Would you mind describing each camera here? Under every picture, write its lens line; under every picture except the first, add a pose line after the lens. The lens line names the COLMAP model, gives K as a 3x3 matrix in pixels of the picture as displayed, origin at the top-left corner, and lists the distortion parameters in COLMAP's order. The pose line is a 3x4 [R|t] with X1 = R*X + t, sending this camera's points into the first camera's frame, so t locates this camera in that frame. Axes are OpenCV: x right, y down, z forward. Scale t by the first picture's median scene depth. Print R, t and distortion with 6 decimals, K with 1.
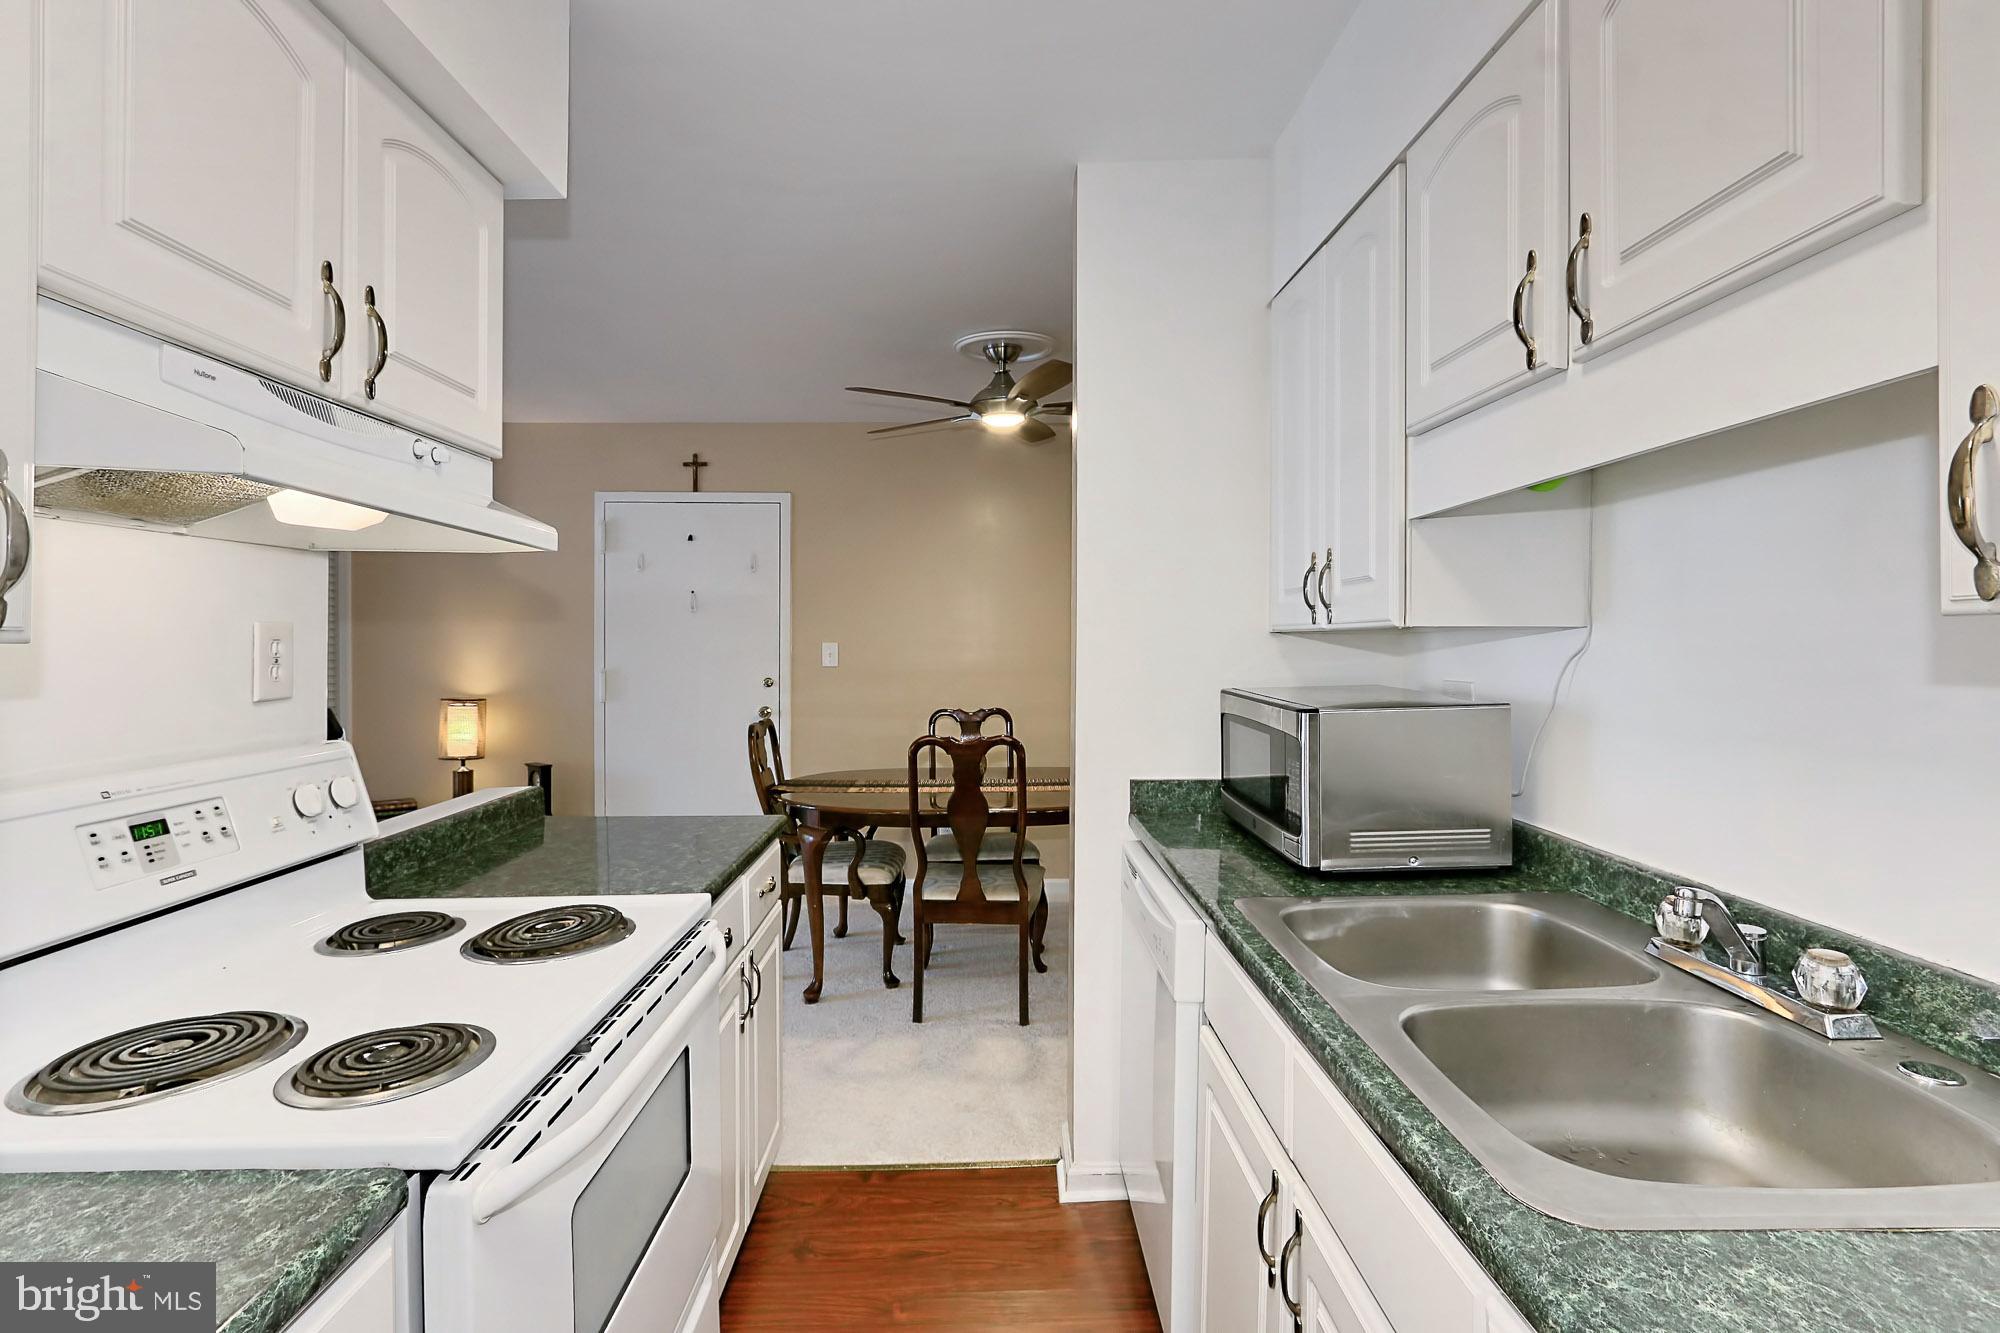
lens RADIAL K [[903.4, 0, 1003.8], [0, 903.4, 651.3], [0, 0, 1]] dist [0.002913, 0.000488]
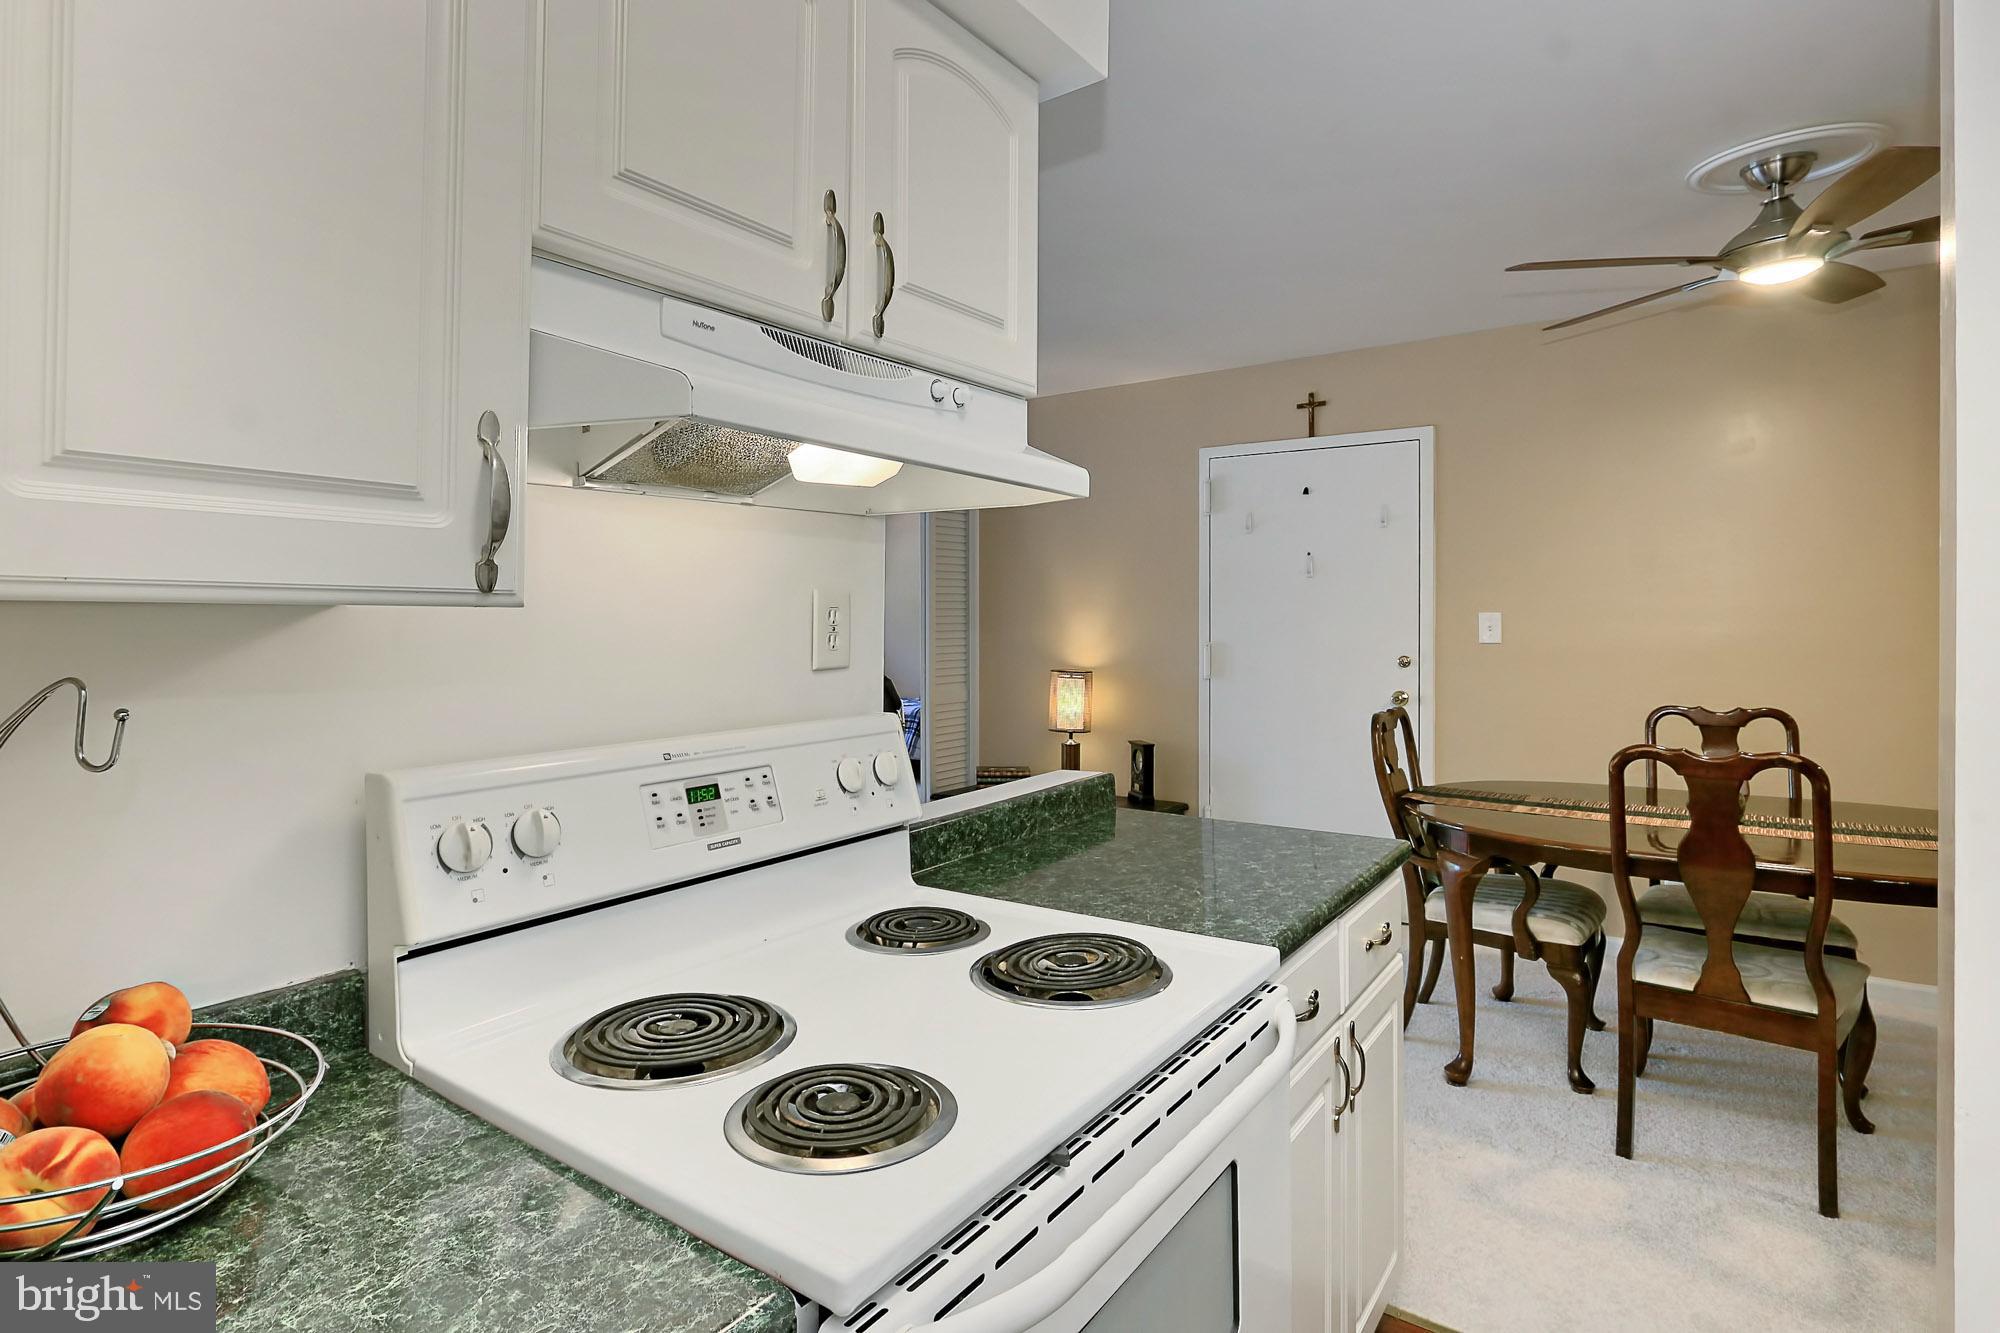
lens RADIAL K [[1015.6, 0, 919.9], [0, 1015.6, 618.6], [0, 0, 1]] dist [-0.011709, 0.004995]
pose [[0.761418, -0.002996, -0.648254, -0.006868], [-0.000465, 0.999987, -0.005169, 0.002310], [0.648260, 0.004237, 0.761407, 0.109637]]
